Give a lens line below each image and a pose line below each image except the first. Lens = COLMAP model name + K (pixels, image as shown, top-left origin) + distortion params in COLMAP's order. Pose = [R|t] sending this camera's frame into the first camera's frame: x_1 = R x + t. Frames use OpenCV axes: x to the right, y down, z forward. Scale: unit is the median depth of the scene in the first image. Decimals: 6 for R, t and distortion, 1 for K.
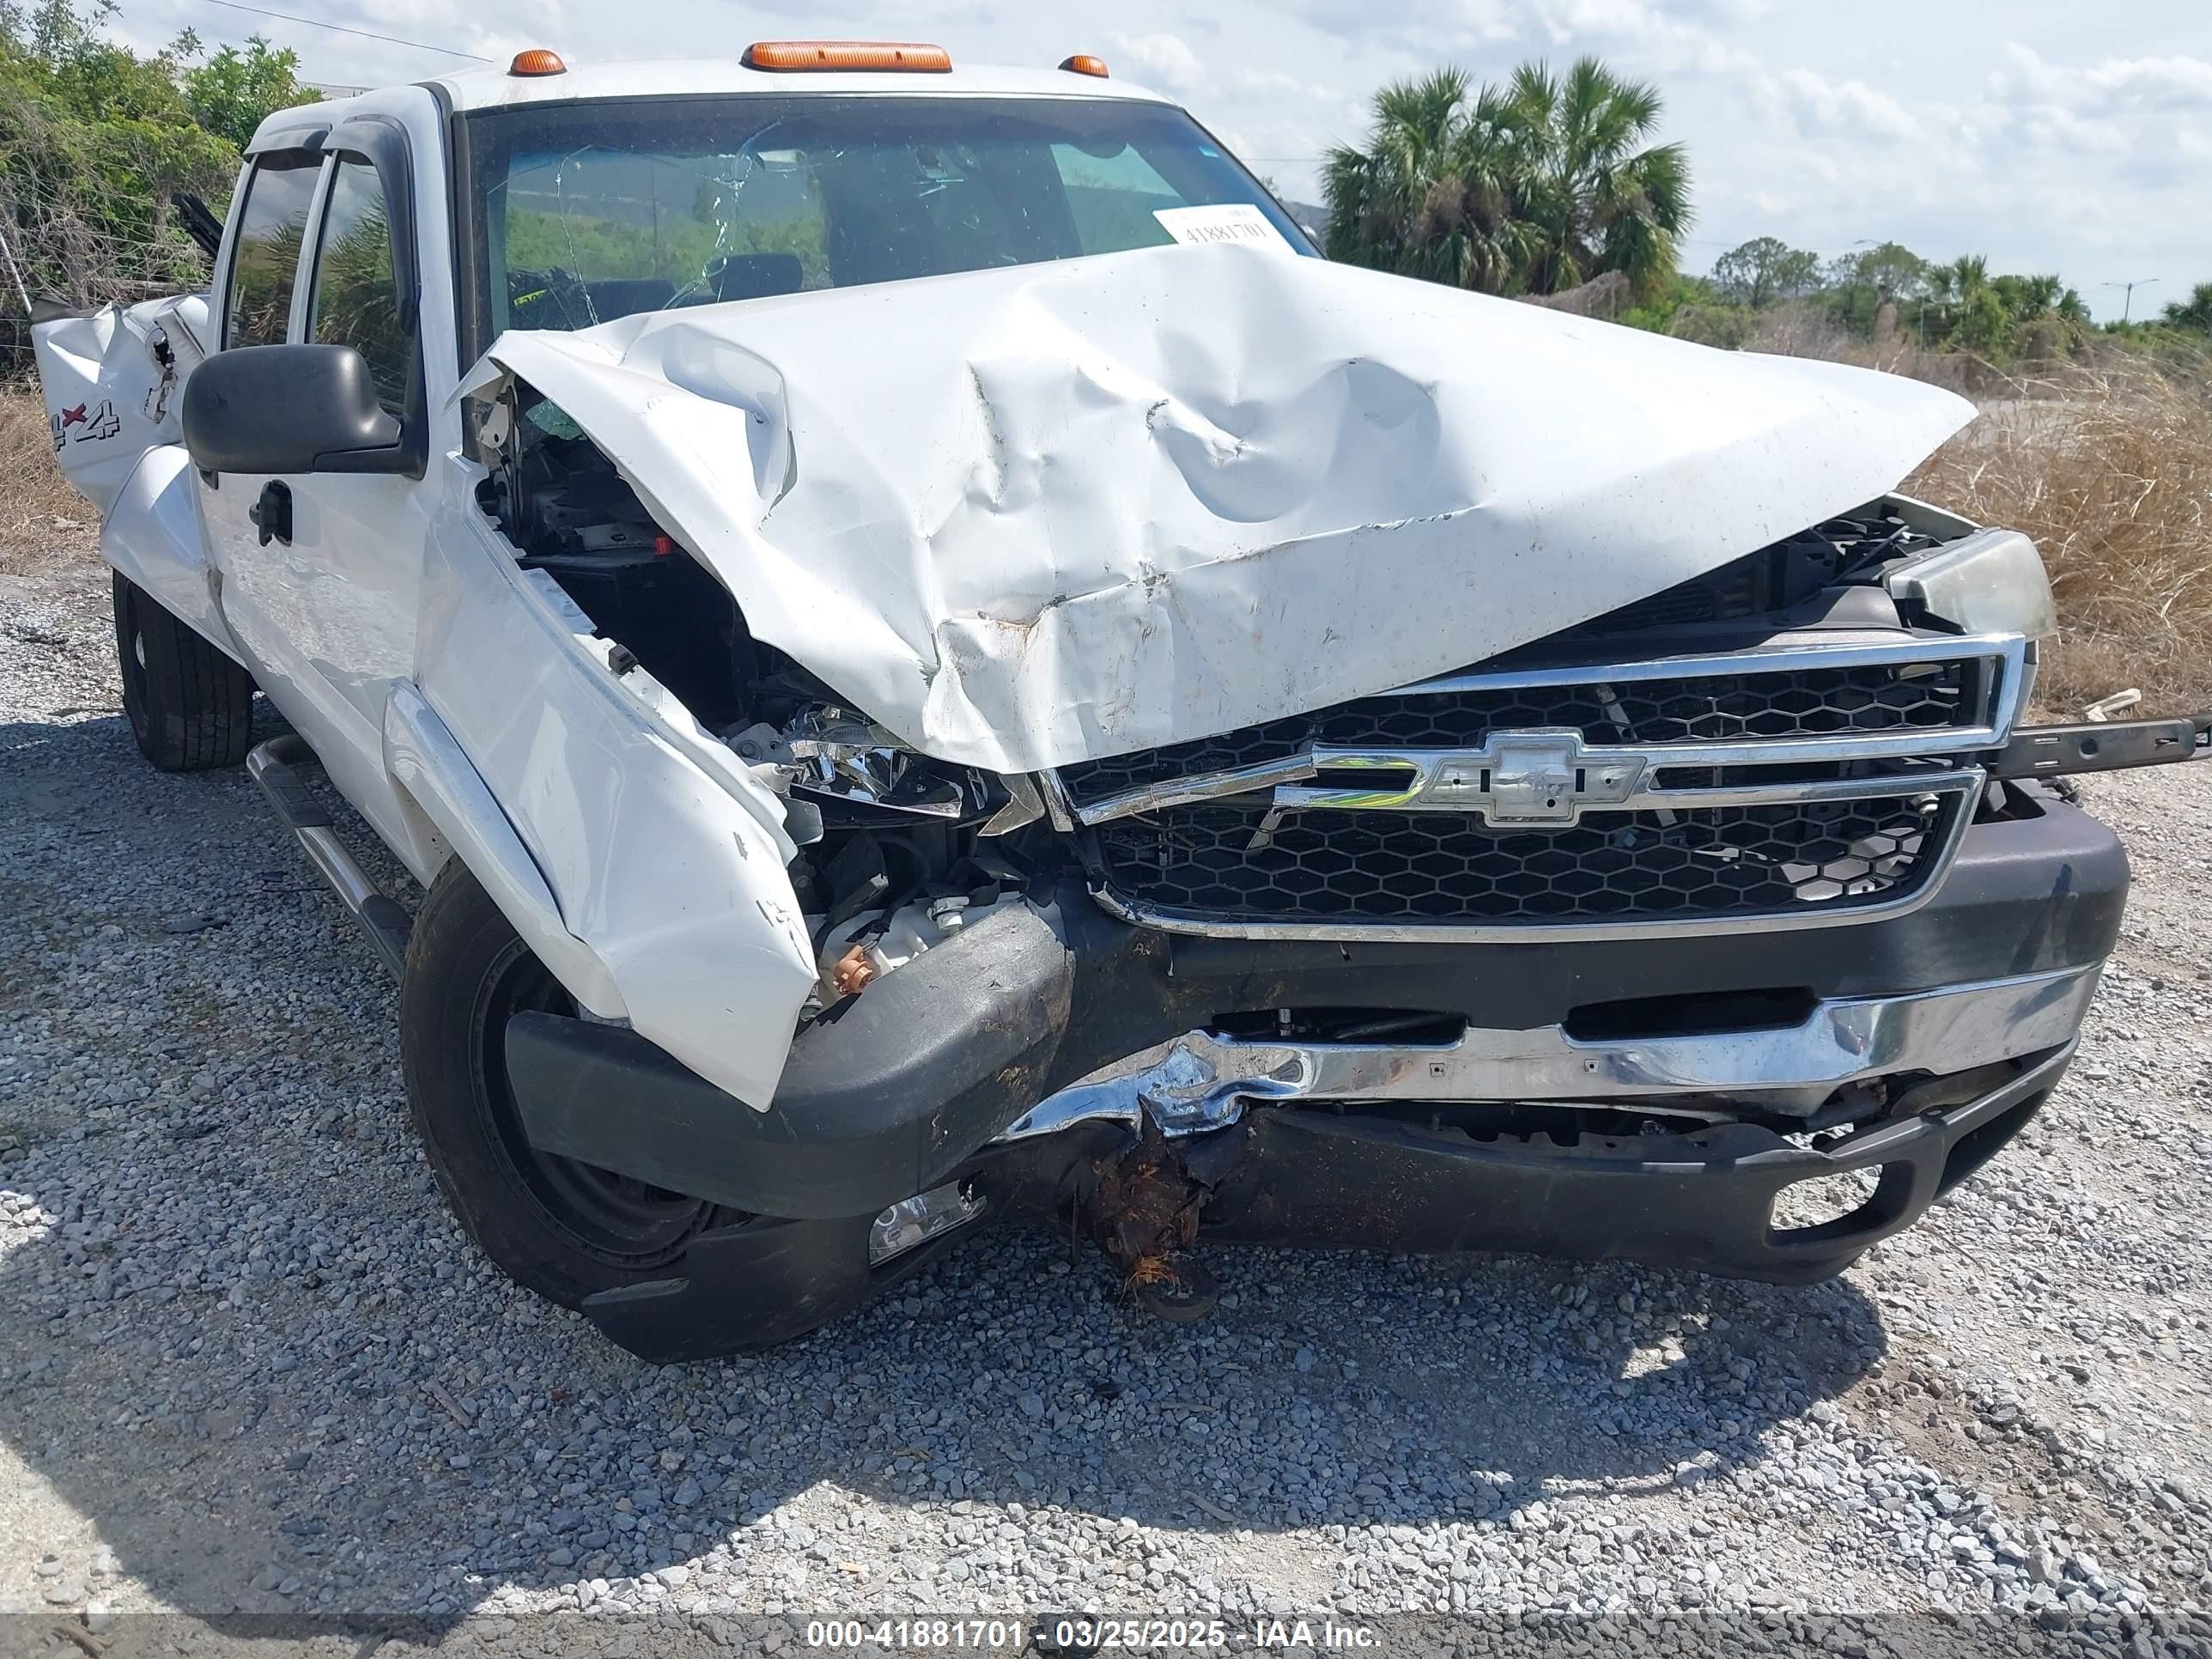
lens RADIAL K [[1656.0, 0, 1040.5], [0, 1656.0, 857.6], [0, 0, 1]] dist [0.142428, -0.181728]
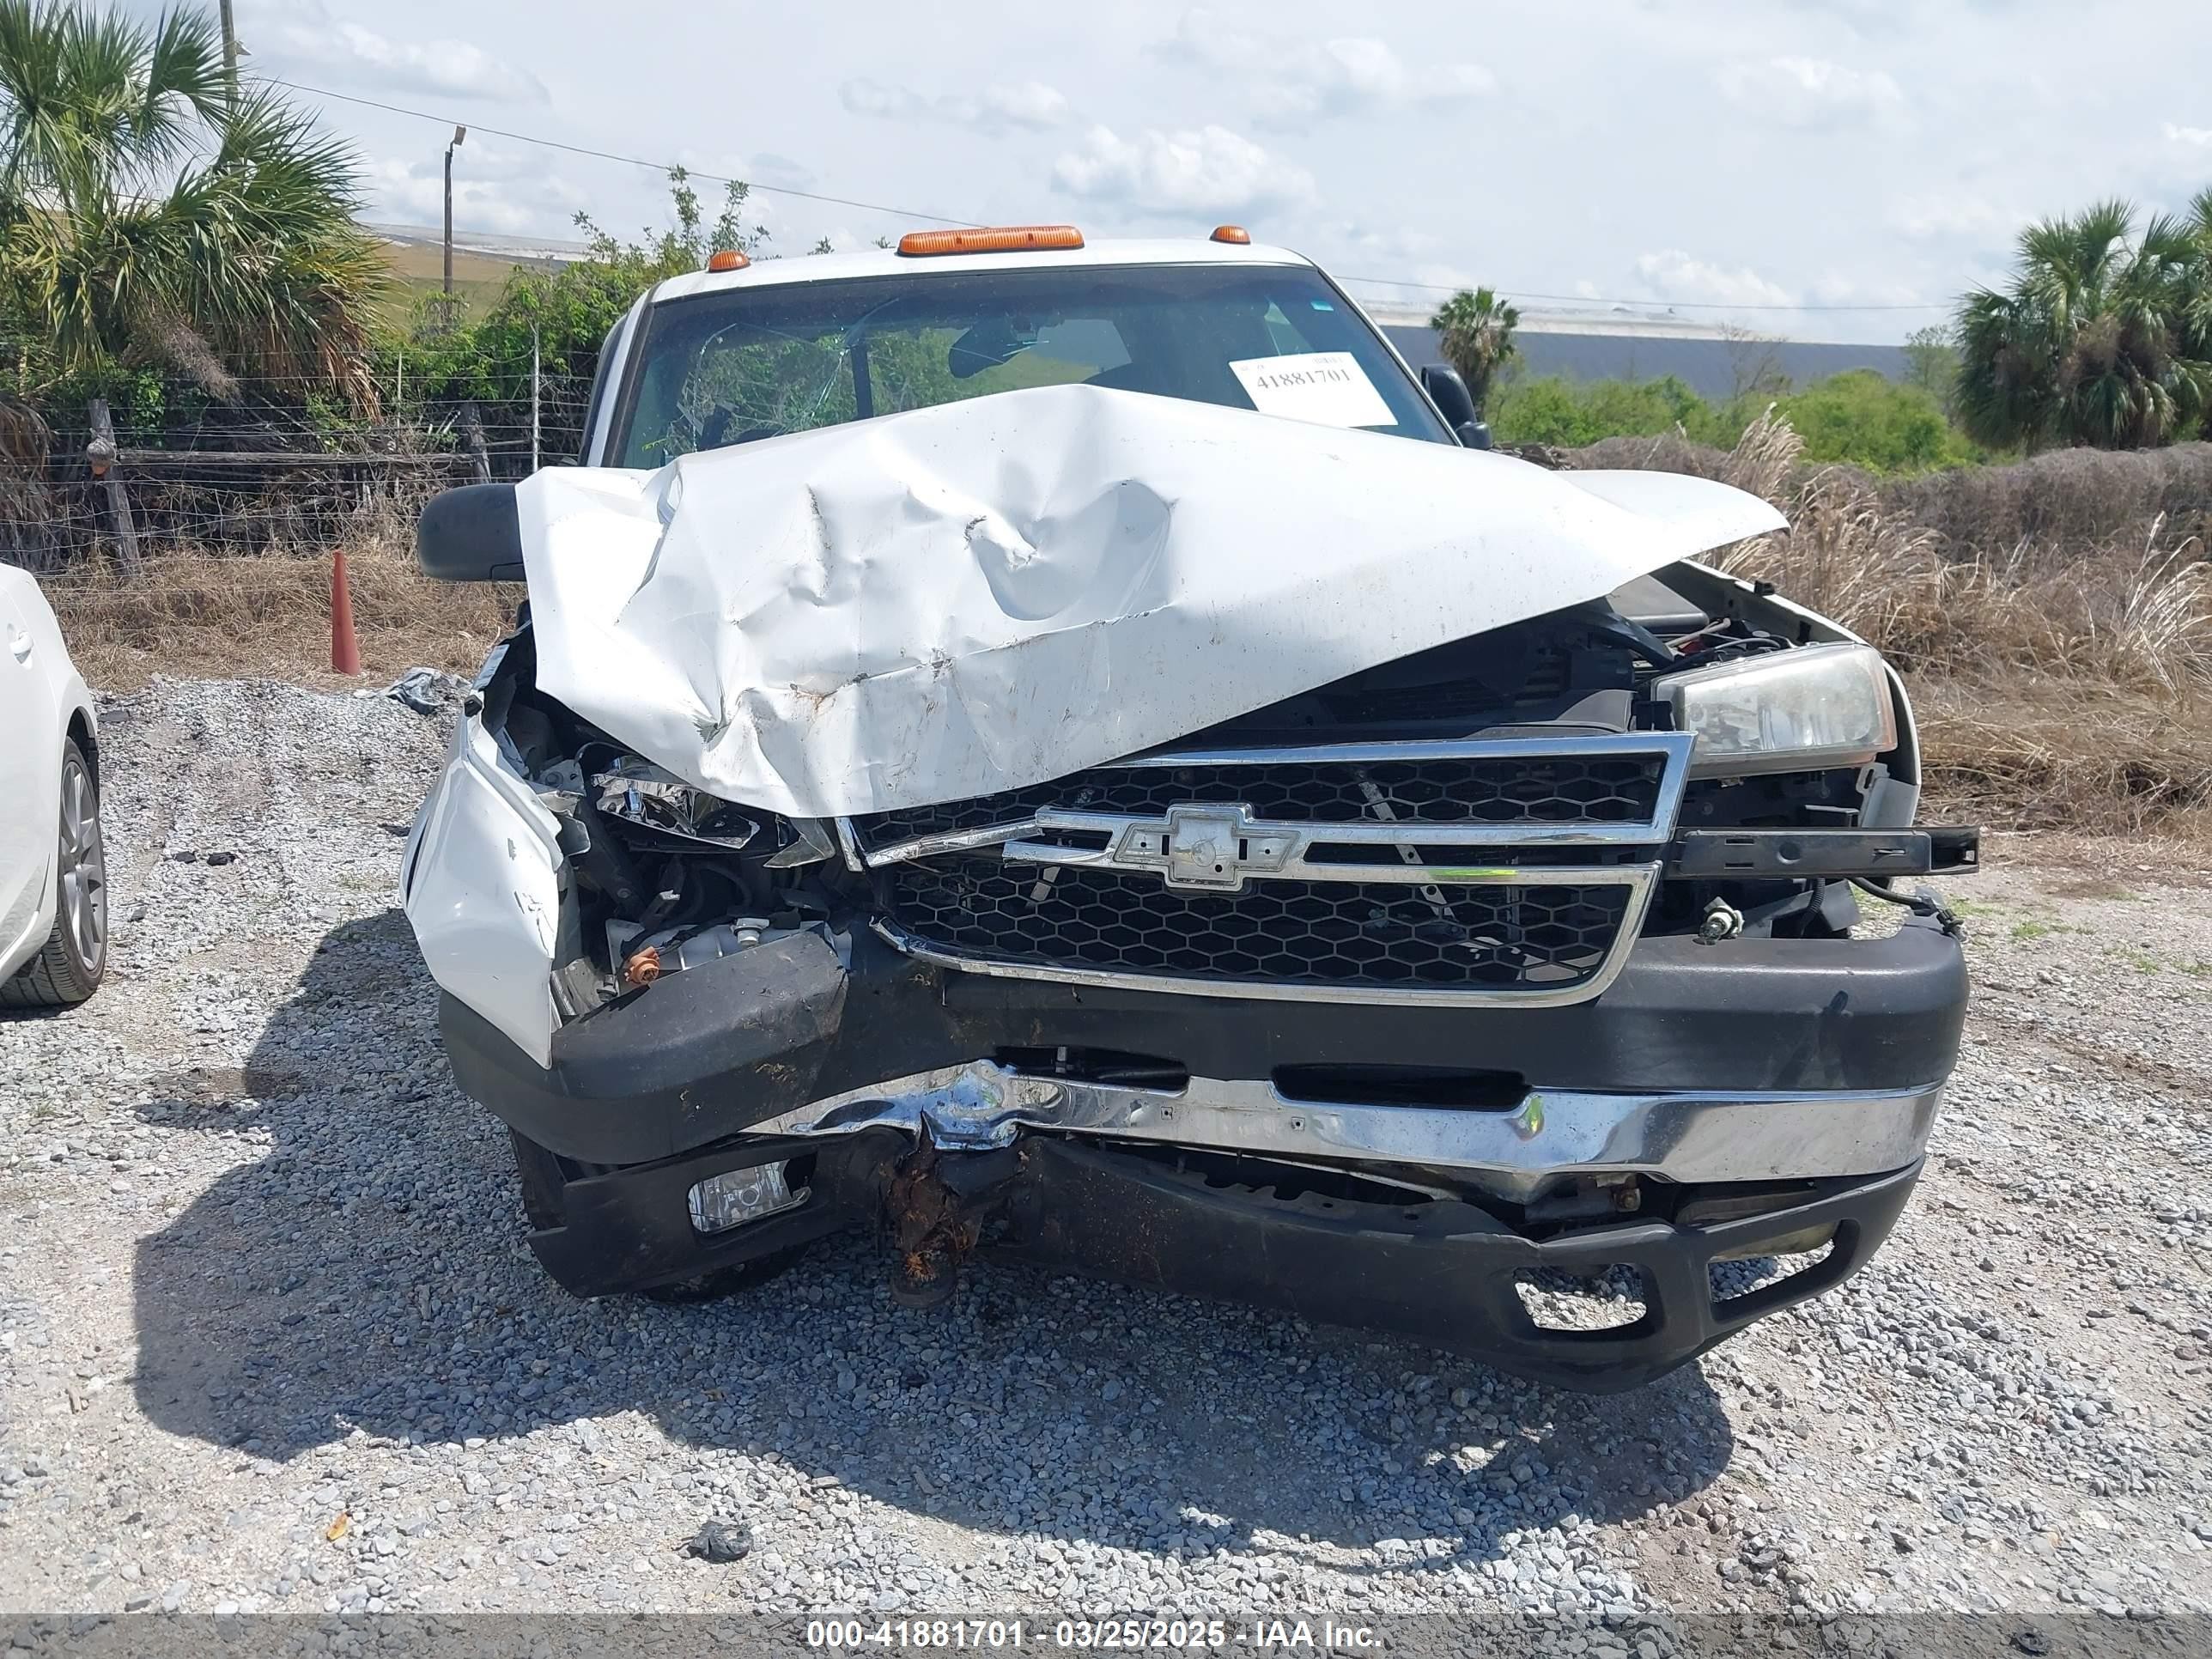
lens RADIAL K [[1656.0, 0, 1040.5], [0, 1656.0, 857.6], [0, 0, 1]] dist [0.142428, -0.181728]
pose [[0.941344, 0.061299, -0.331835, 0.531140], [-0.088373, 0.993824, -0.067110, 0.042197], [0.325672, 0.092499, 0.940947, -0.070679]]
